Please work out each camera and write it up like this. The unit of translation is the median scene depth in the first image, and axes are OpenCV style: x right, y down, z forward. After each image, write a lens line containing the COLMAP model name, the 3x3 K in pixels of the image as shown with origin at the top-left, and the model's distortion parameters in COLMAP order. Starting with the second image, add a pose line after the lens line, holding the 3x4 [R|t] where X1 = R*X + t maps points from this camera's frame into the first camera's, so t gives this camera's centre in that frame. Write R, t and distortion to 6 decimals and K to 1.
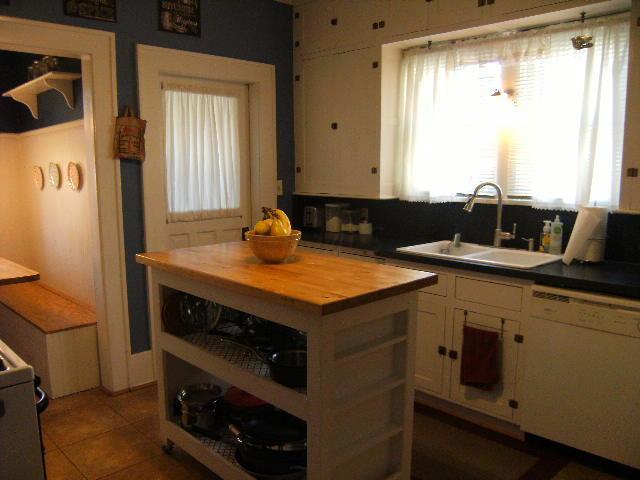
lens RADIAL K [[528.1, 0, 317.8], [0, 528.1, 253.4], [0, 0, 1]] dist [-0.082822, 0.026475]
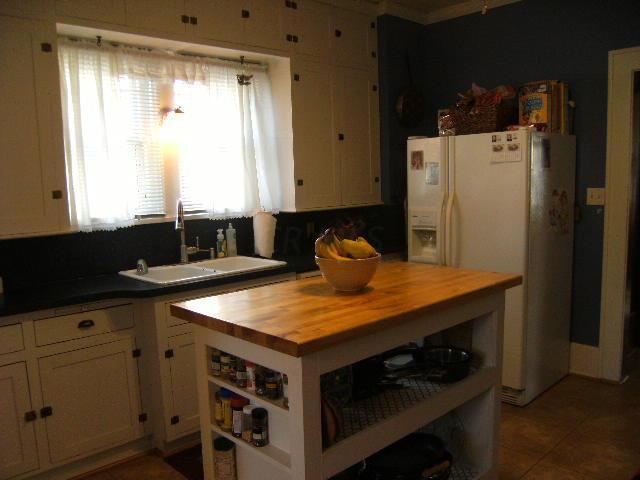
lens RADIAL K [[528.1, 0, 324.5], [0, 528.1, 234.5], [0, 0, 1]] dist [-0.082822, 0.026475]
pose [[0.032590, -0.110991, 0.993287, -0.661708], [0.188385, 0.976684, 0.102954, -0.123142], [-0.981554, 0.183765, 0.052739, 0.699536]]
